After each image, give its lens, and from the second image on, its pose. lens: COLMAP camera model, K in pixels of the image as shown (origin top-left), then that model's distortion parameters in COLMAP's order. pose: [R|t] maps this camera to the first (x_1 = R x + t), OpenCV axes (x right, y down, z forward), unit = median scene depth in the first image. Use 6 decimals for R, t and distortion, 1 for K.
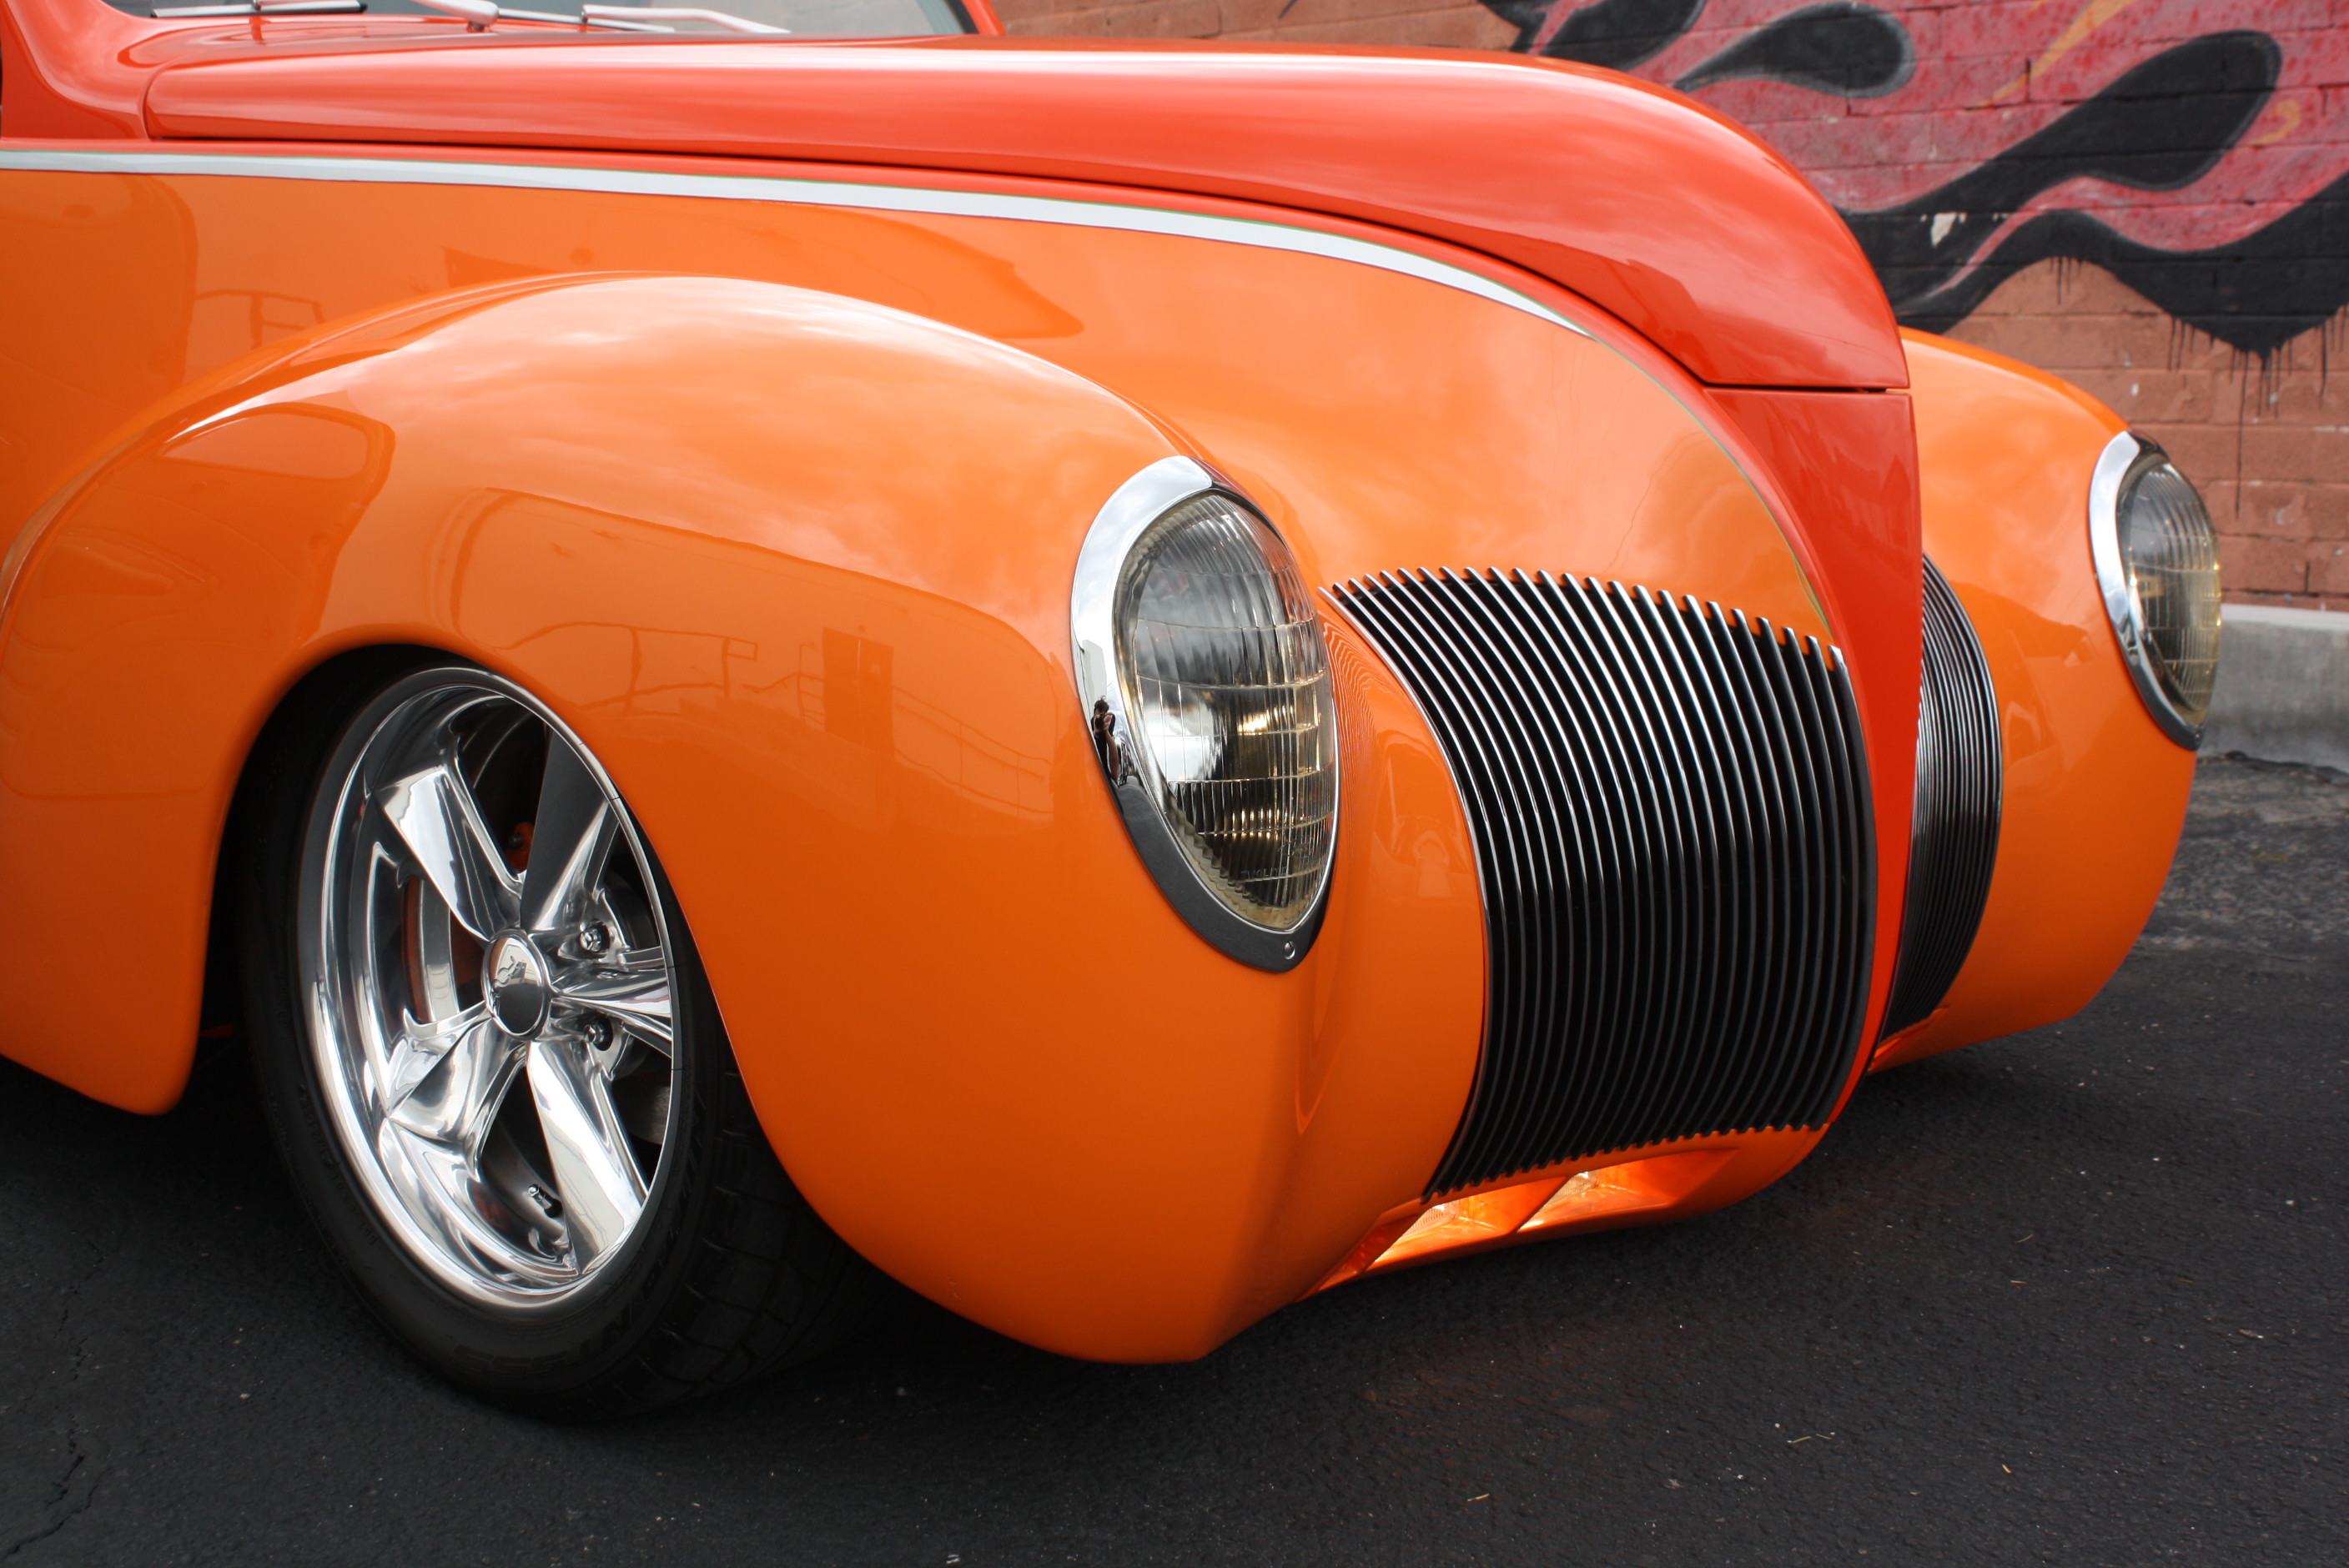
lens RADIAL K [[2871.4, 0, 1207.5], [0, 2871.4, 782.6], [0, 0, 1]] dist [-0.099900, 0.143291]
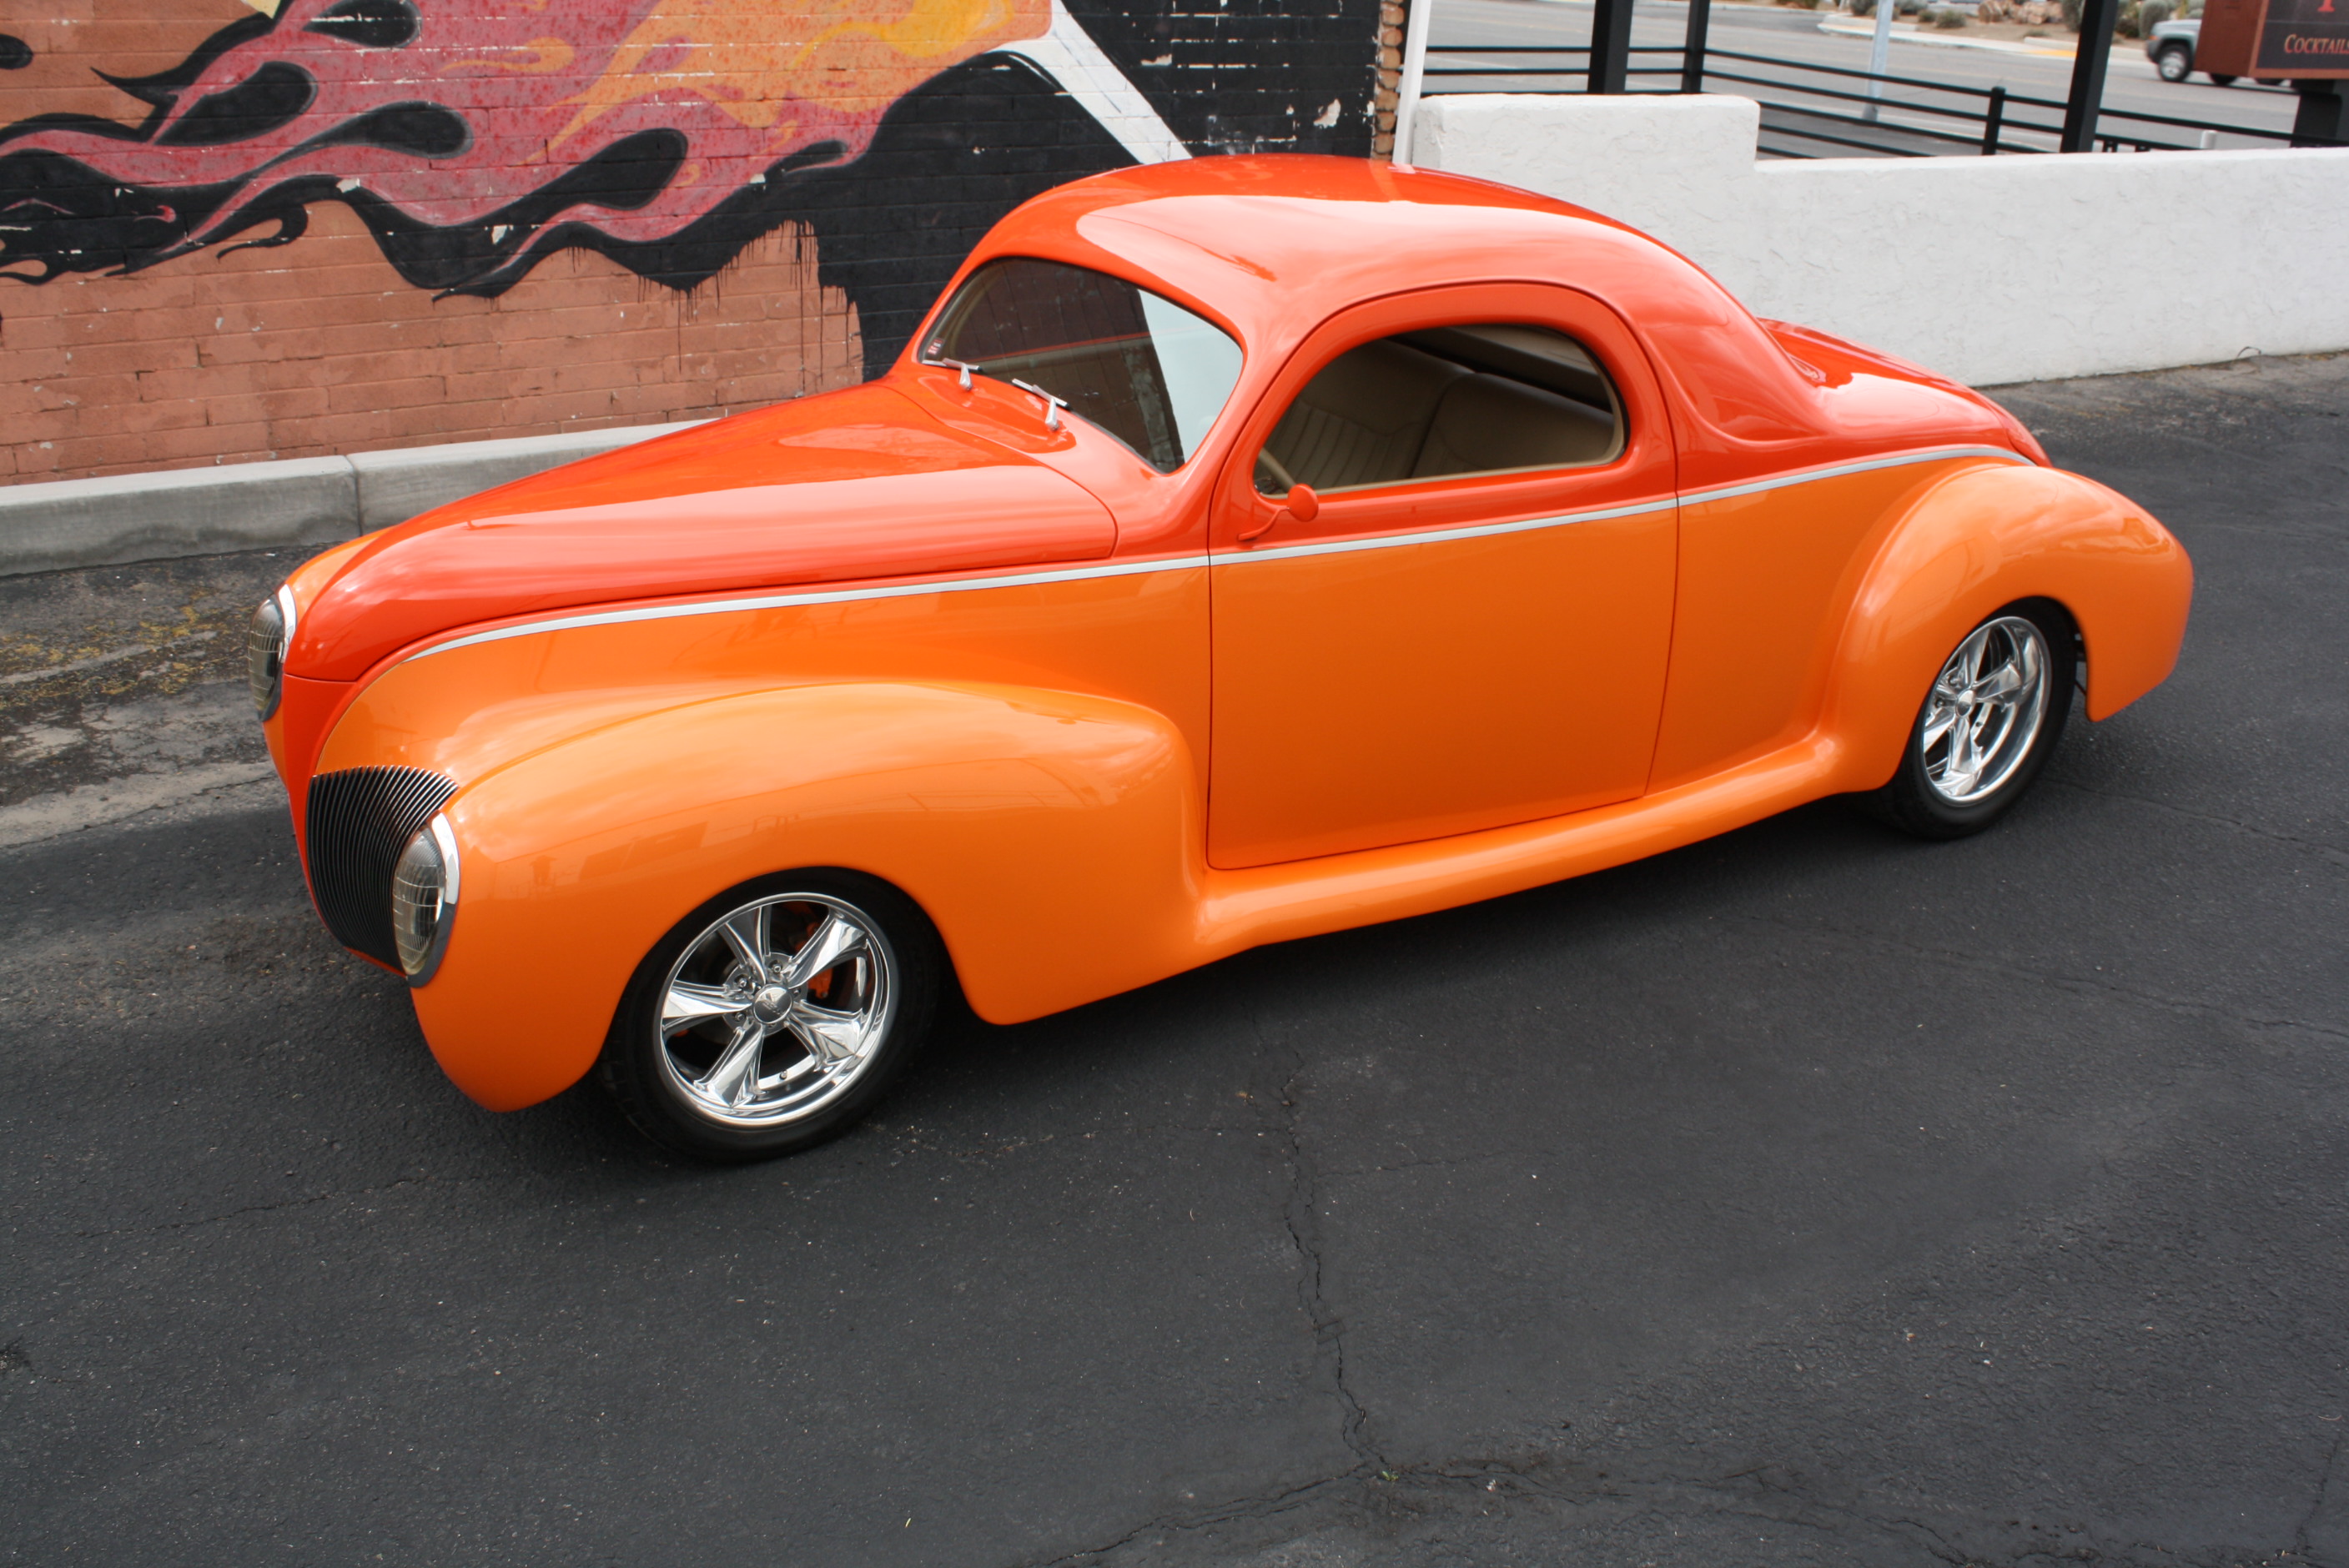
lens RADIAL K [[2210.1, 0, 1196.1], [0, 2210.1, 756.3], [0, 0, 1]] dist [-0.147967, 0.156964]
pose [[0.232798, -0.343726, 0.909757, -1.015887], [0.109875, 0.938765, 0.326570, -0.296321], [-0.966298, 0.023935, 0.256310, 0.266403]]
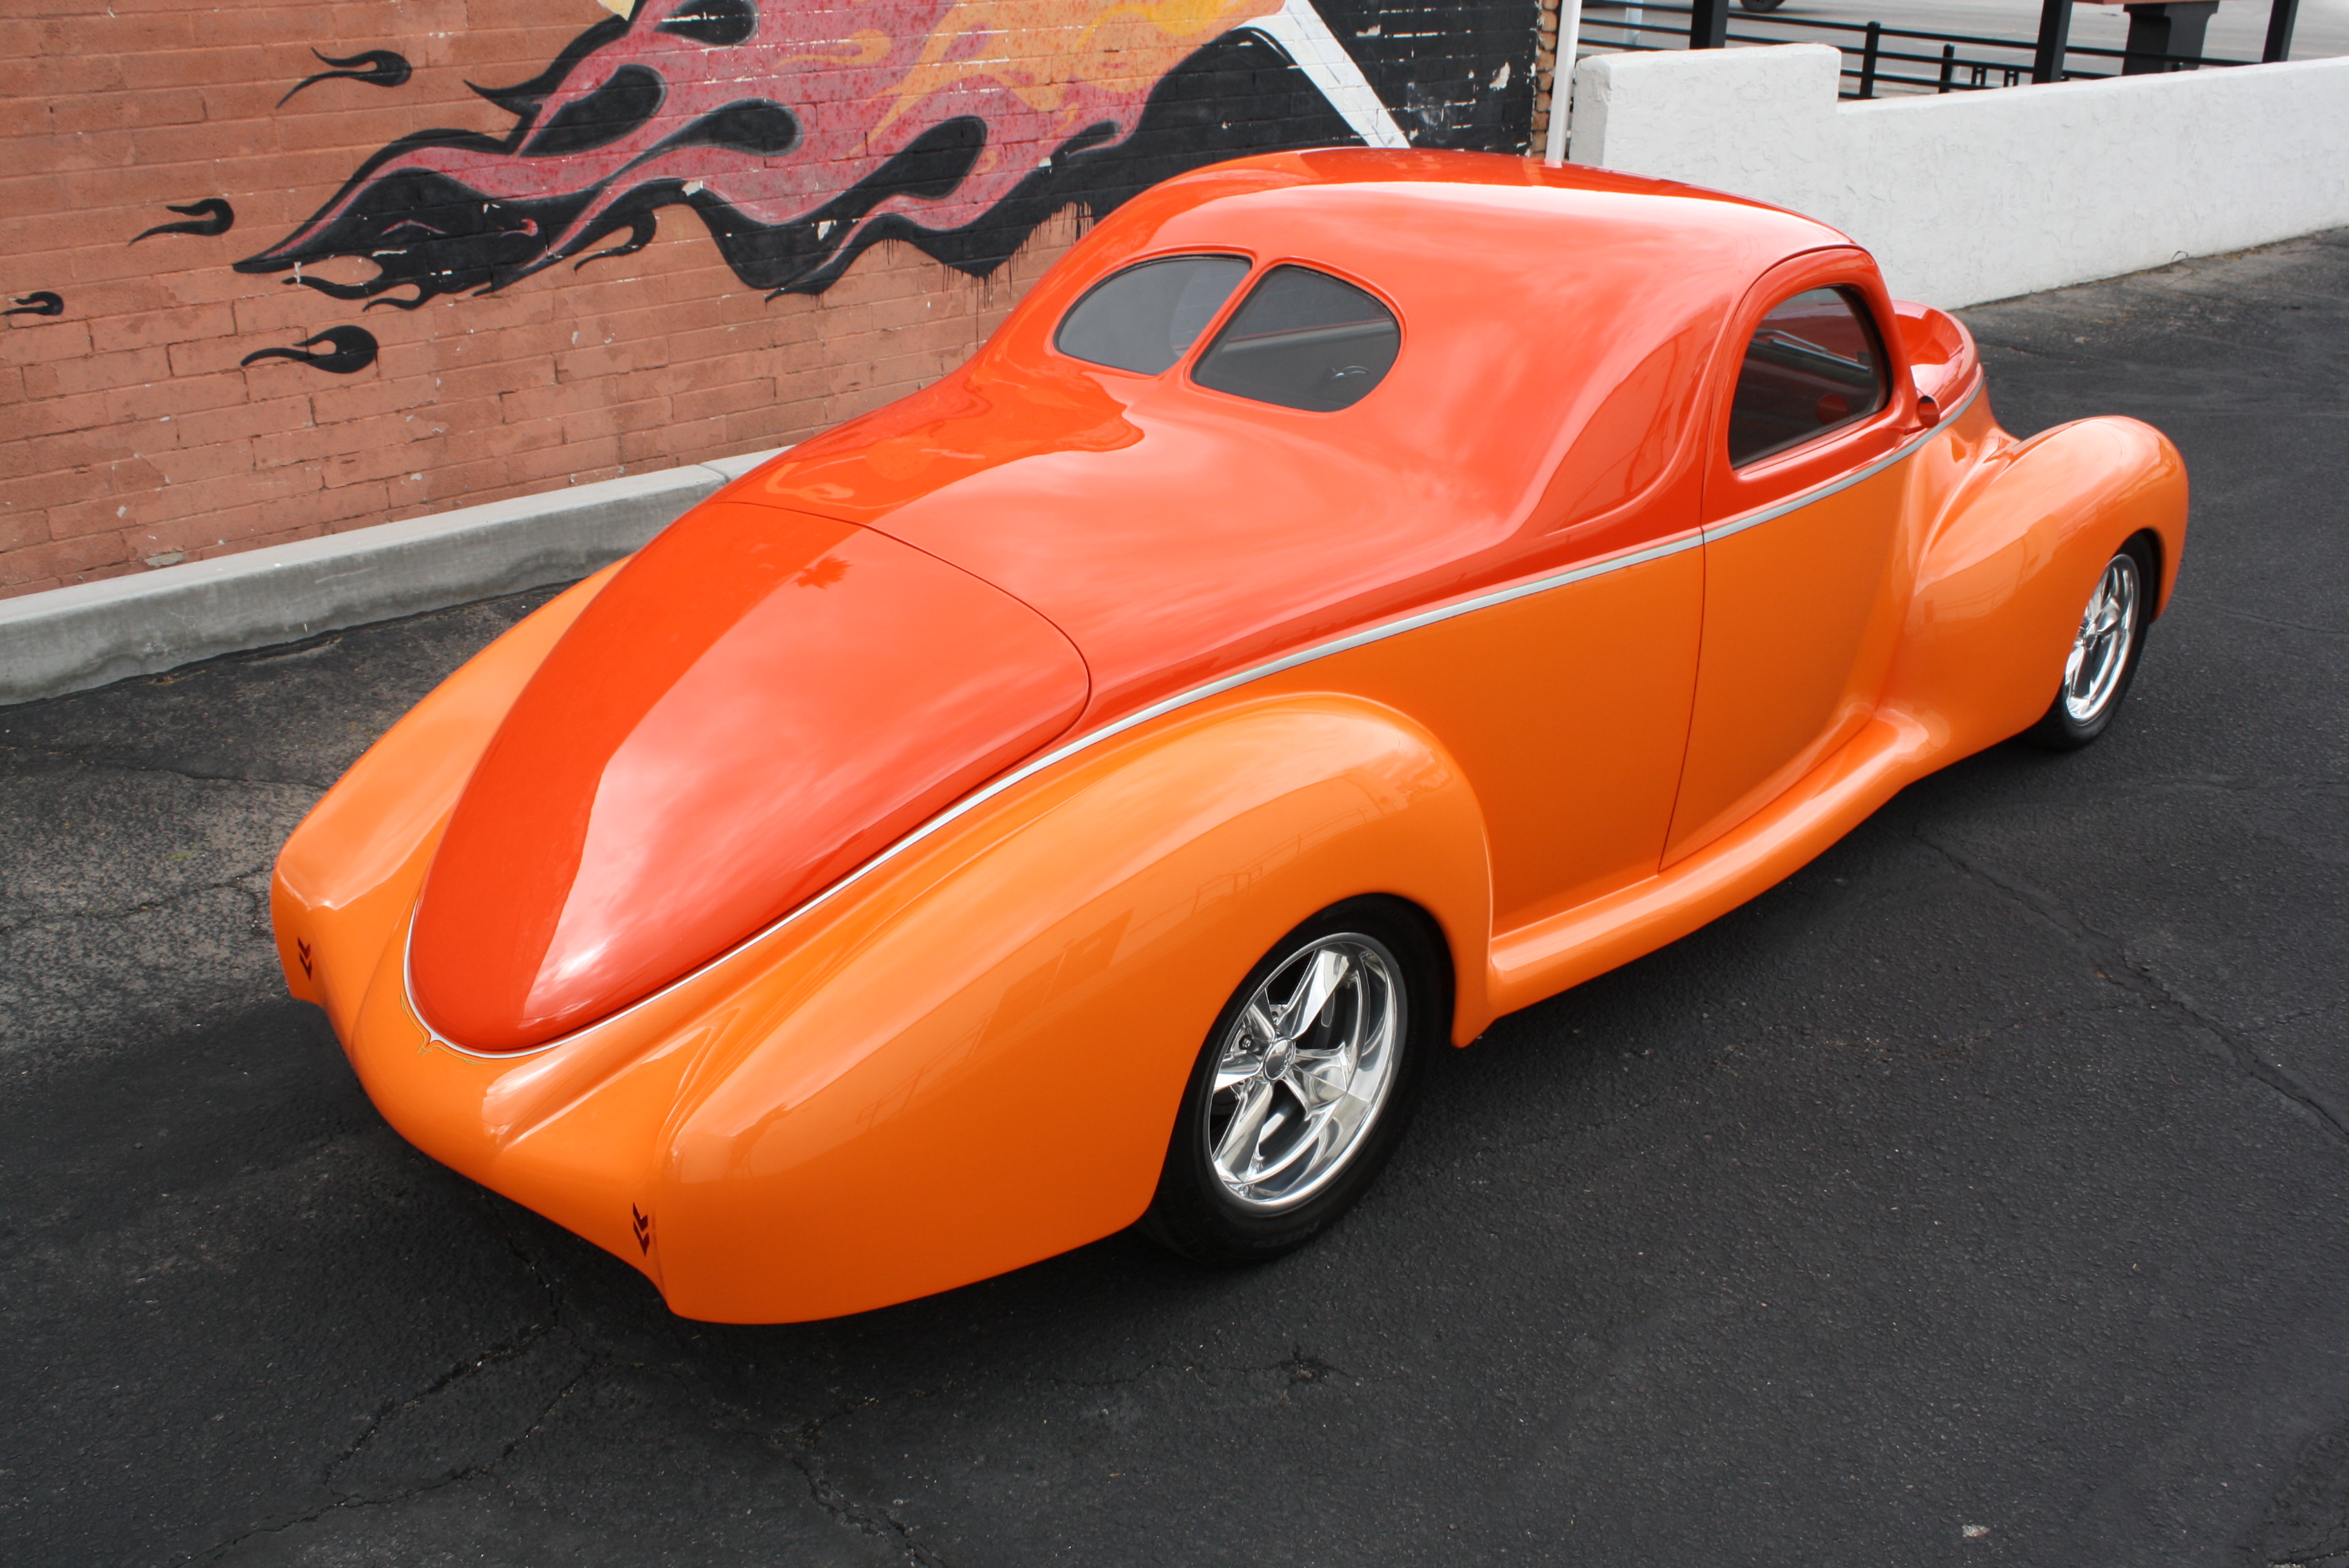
lens RADIAL K [[2157.3, 0, 1201.0], [0, 2157.3, 771.7], [0, 0, 1]] dist [-0.160204, 0.155630]
pose [[0.058059, -0.386523, 0.920450, -1.099953], [0.143282, 0.915686, 0.375485, -0.364240], [-0.987977, 0.110084, 0.108546, 0.706705]]
